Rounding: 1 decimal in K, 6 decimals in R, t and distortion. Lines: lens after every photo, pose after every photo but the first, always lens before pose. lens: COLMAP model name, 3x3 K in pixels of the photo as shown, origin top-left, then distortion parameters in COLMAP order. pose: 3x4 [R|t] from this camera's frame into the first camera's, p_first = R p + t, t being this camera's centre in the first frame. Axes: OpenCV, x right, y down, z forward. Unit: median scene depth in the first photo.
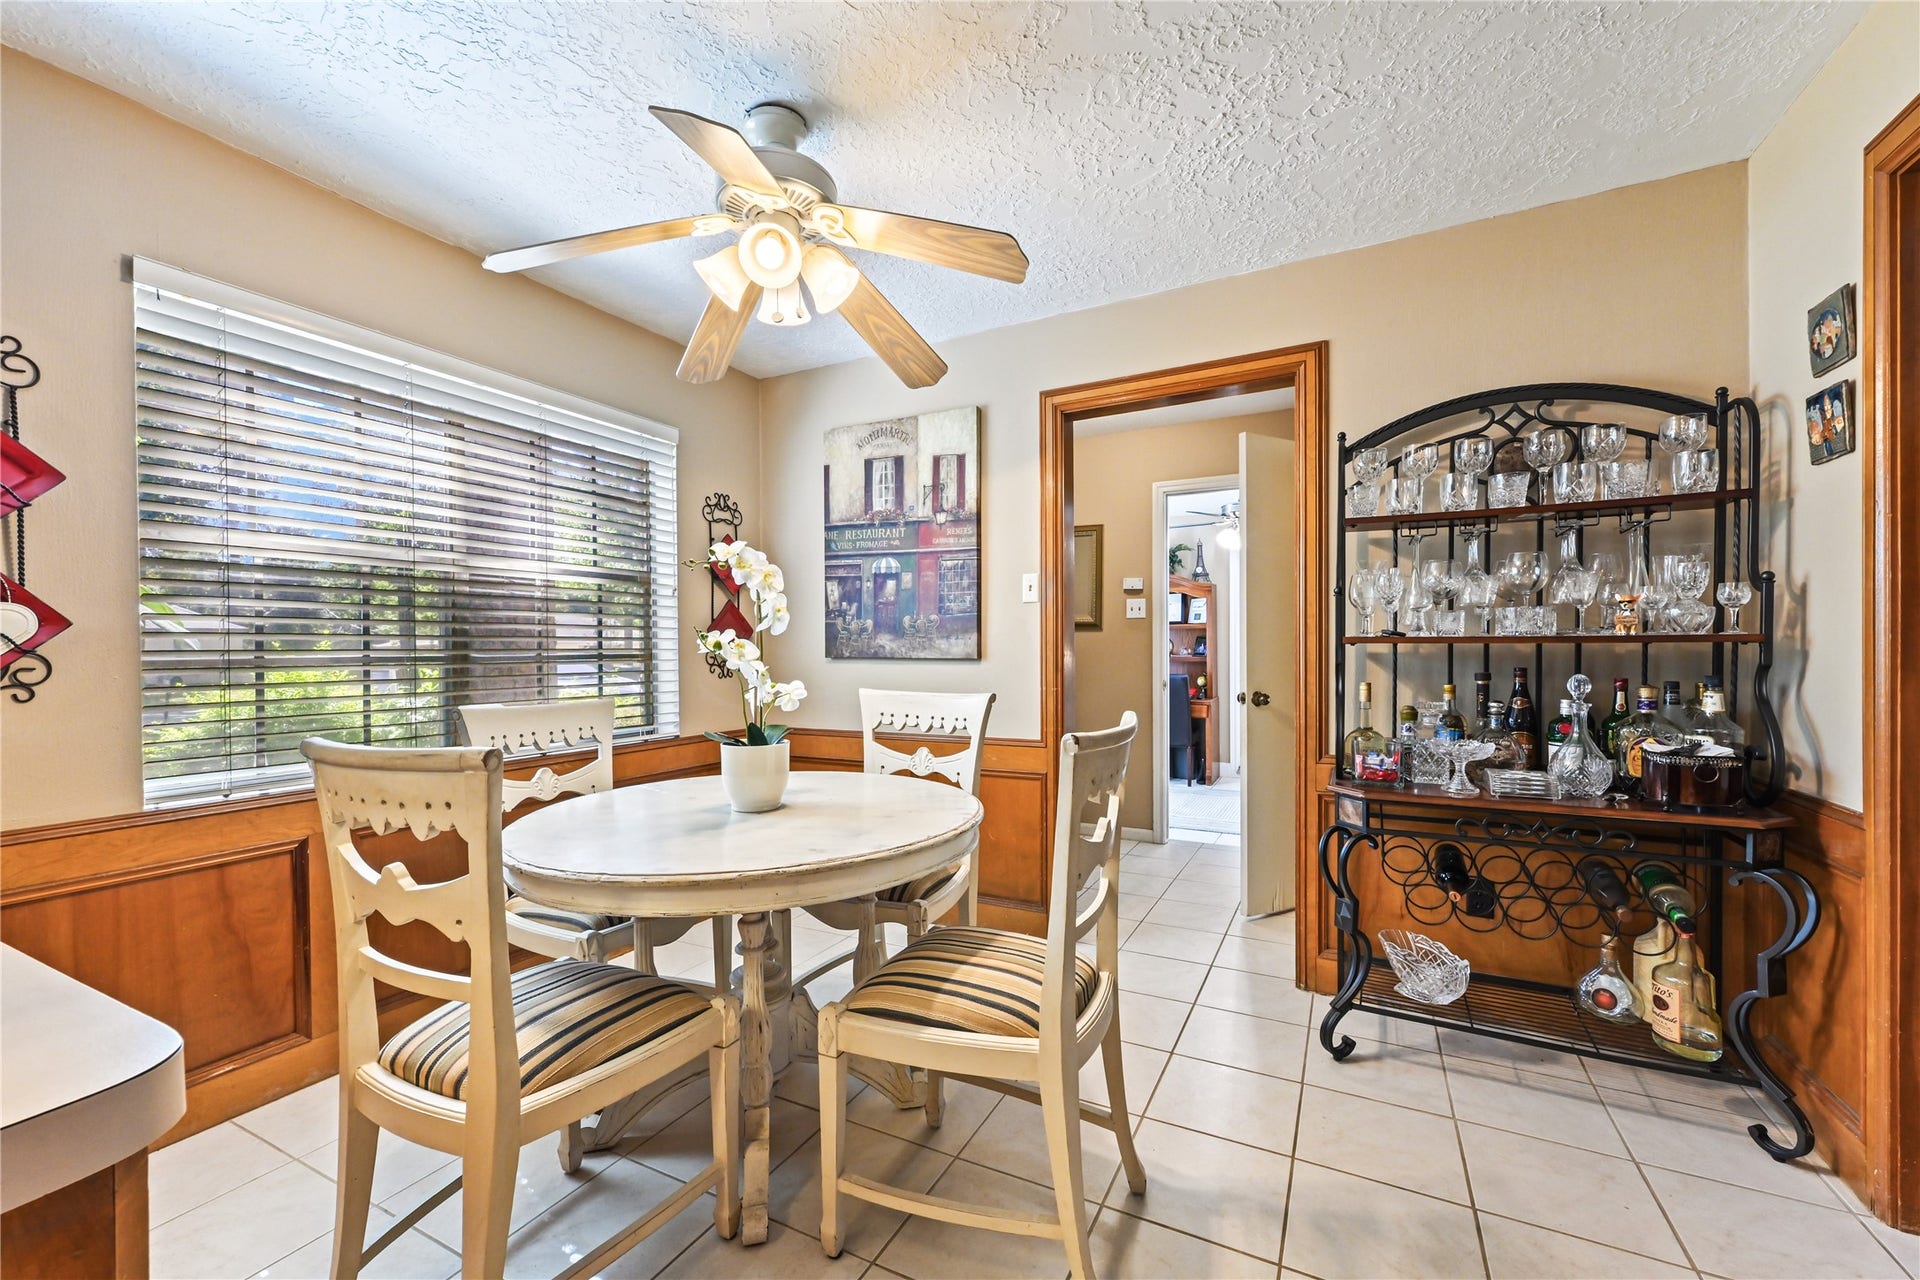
lens RADIAL K [[764.9, 0, 965.2], [0, 764.9, 647.6], [0, 0, 1]] dist [0.000618, 0.000385]
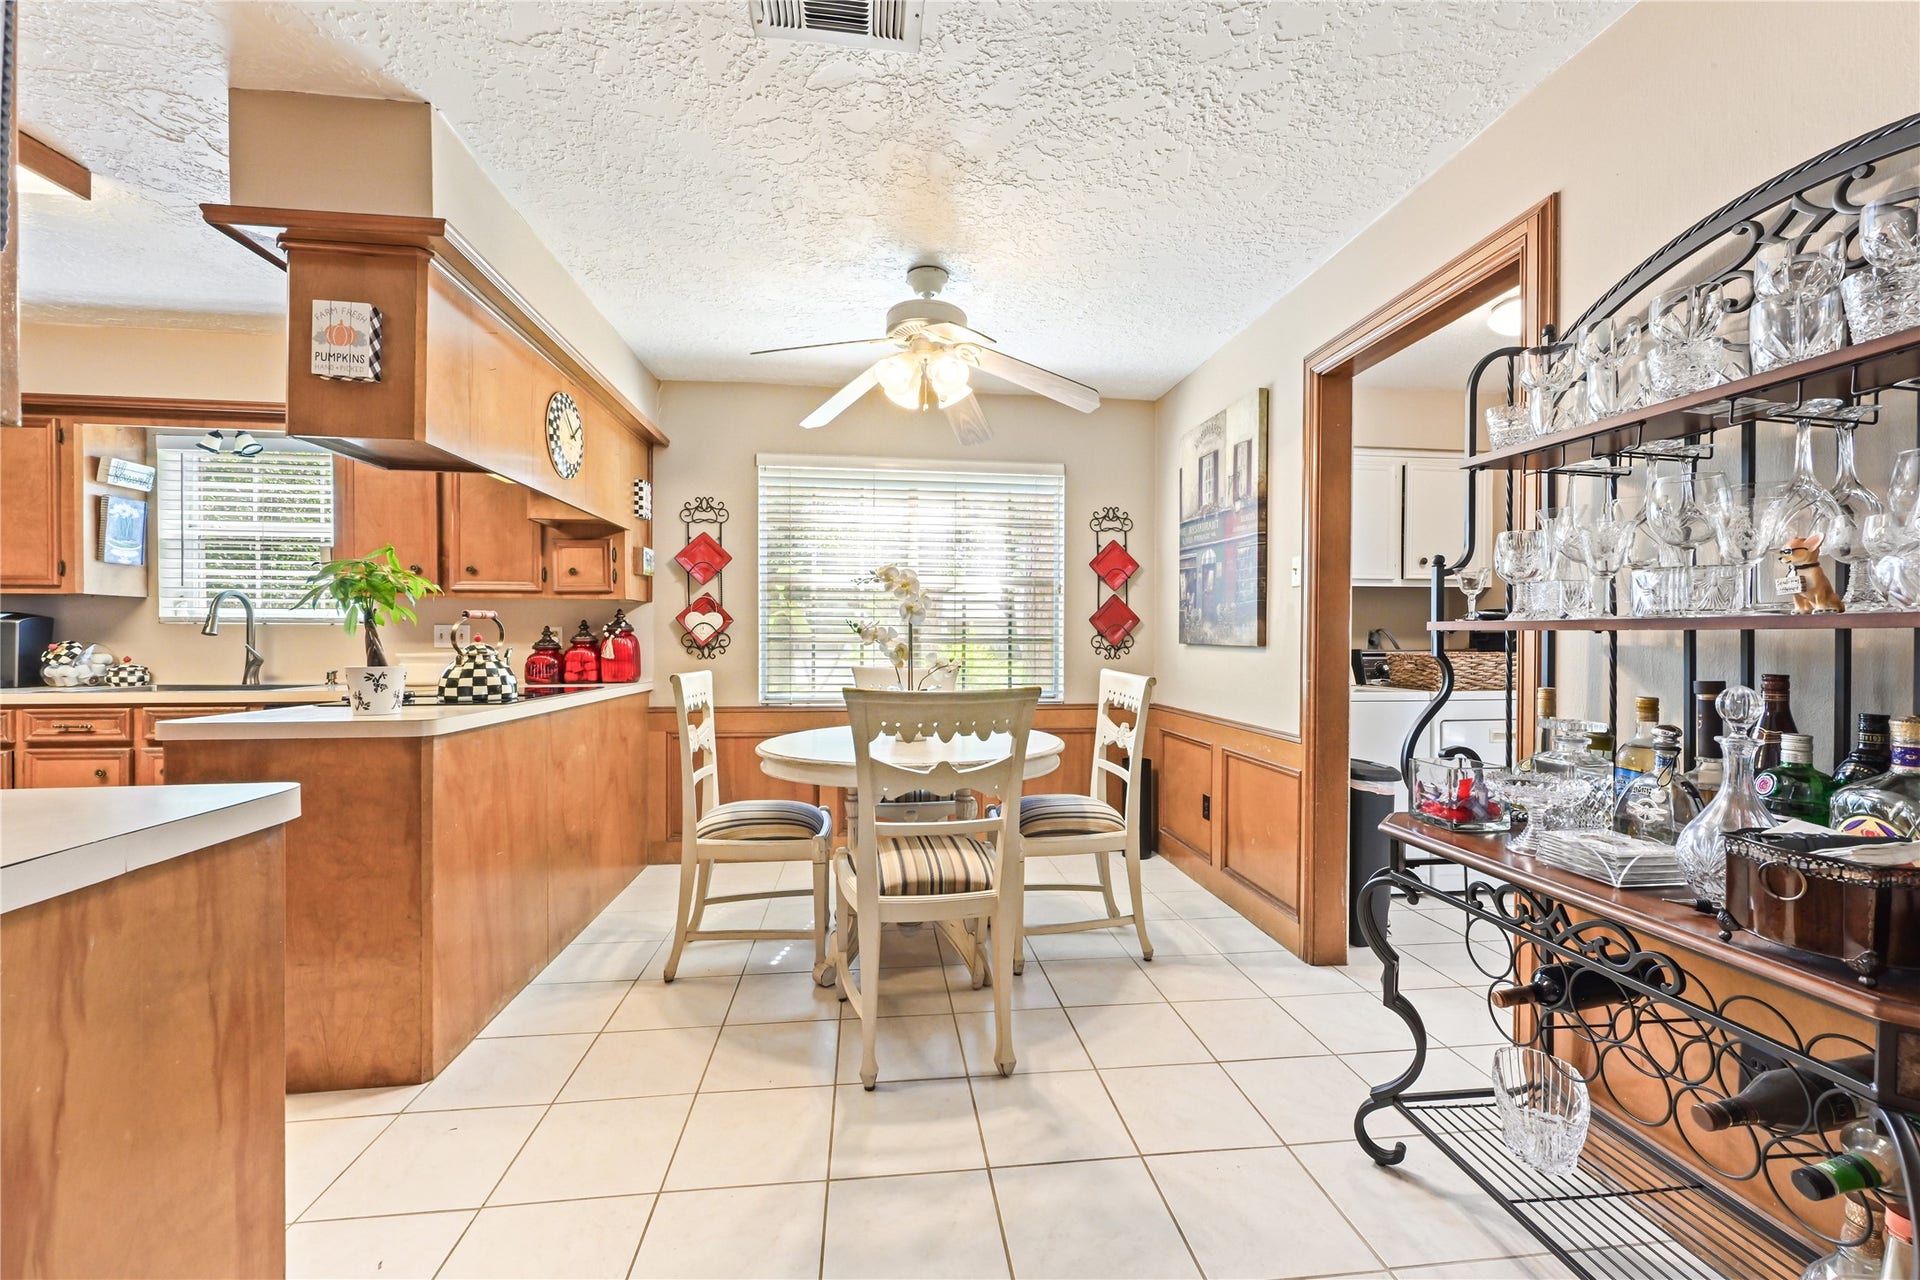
lens RADIAL K [[764.9, 0, 965.2], [0, 764.9, 647.6], [0, 0, 1]] dist [0.000618, 0.000385]
pose [[0.566514, 0.021085, -0.823782, 0.598676], [-0.008810, 0.999770, 0.019531, 0.000587], [0.824005, -0.003807, 0.566570, 0.128590]]
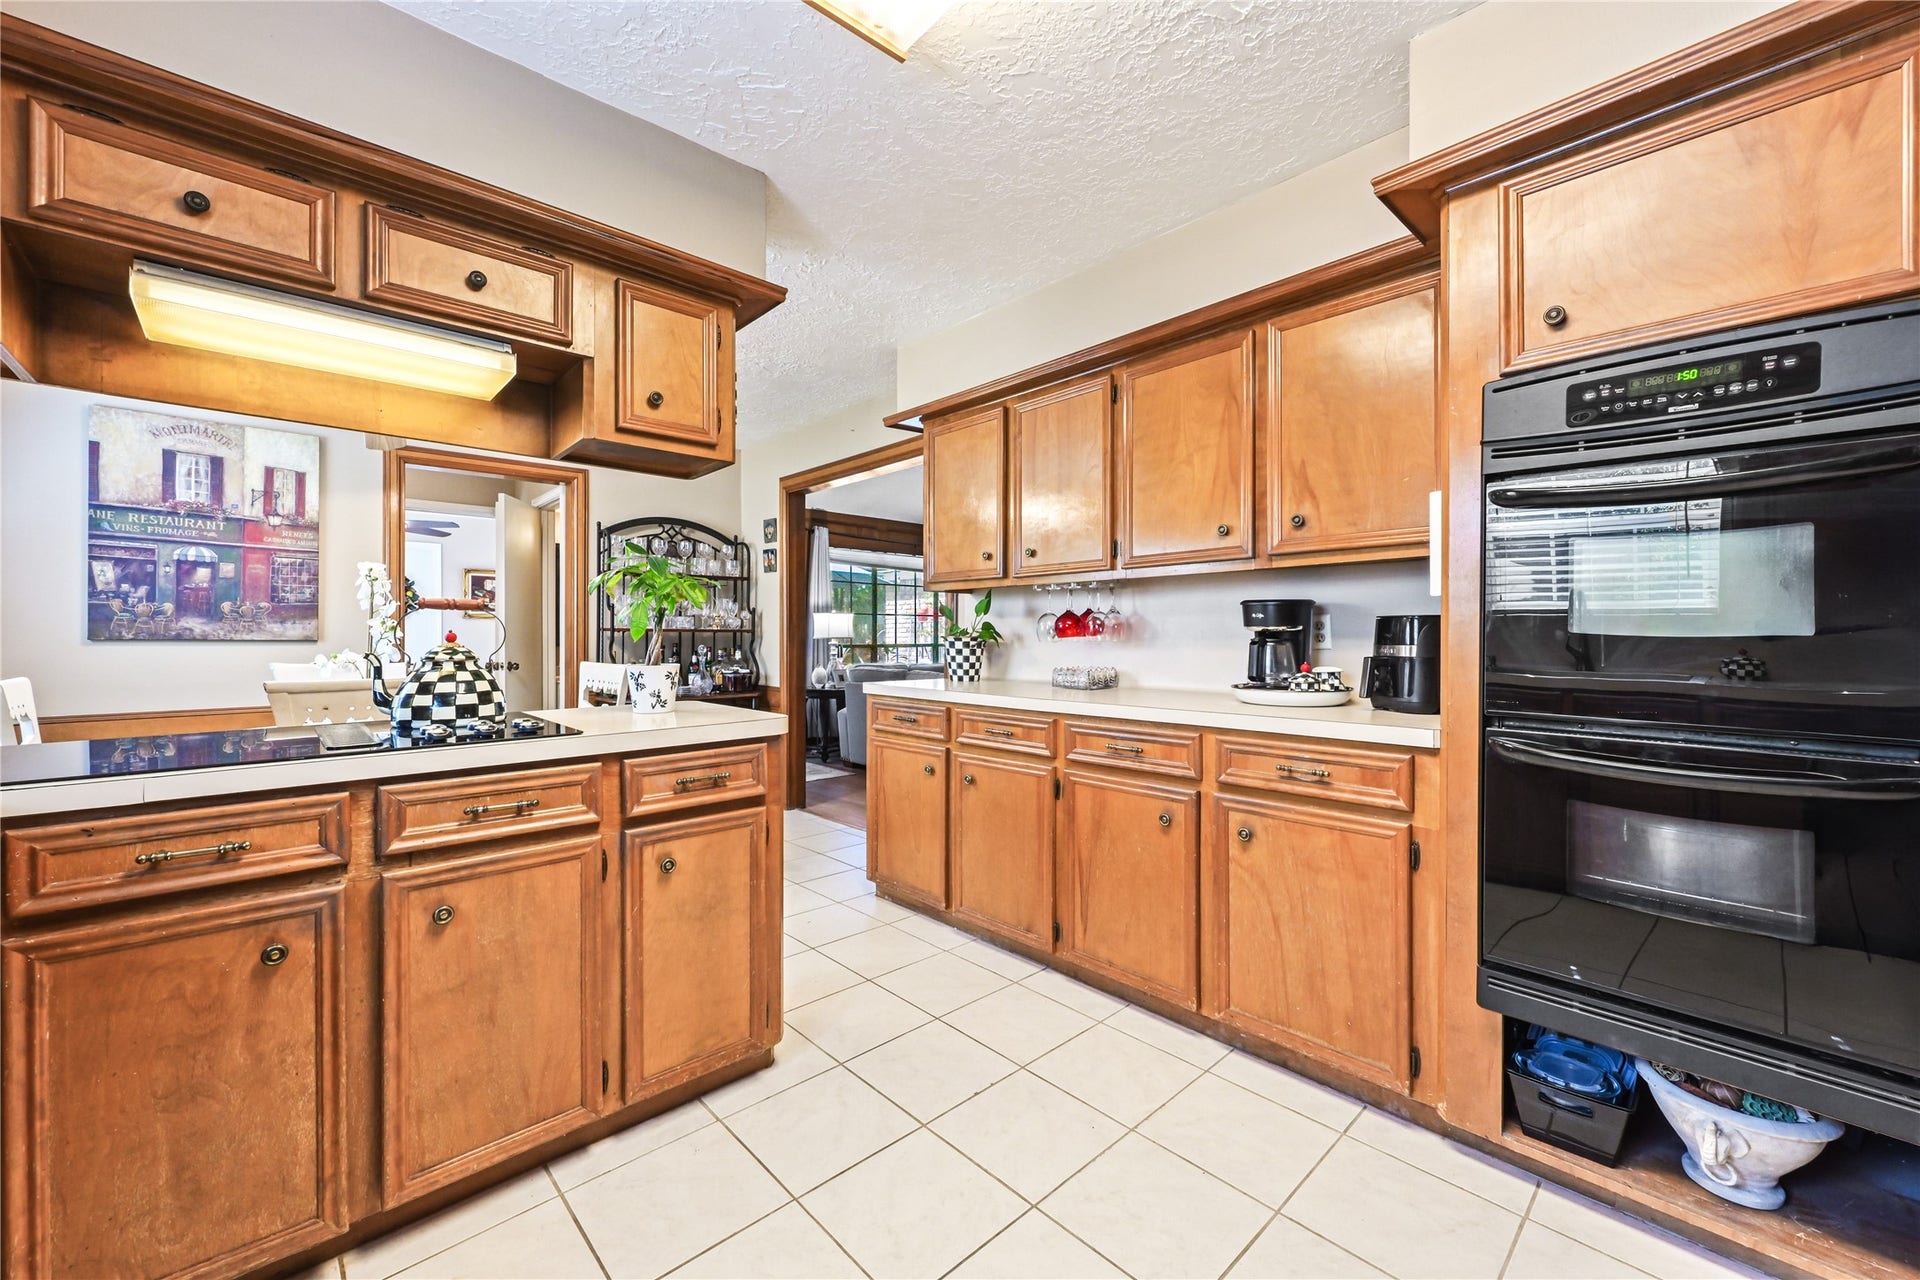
lens RADIAL K [[764.9, 0, 965.2], [0, 764.9, 647.6], [0, 0, 1]] dist [0.000618, 0.000385]
pose [[0.333503, -0.007372, 0.942720, -0.785498], [-0.004519, 0.999945, 0.009418, 0.009910], [-0.942738, -0.007402, 0.333452, -0.395085]]
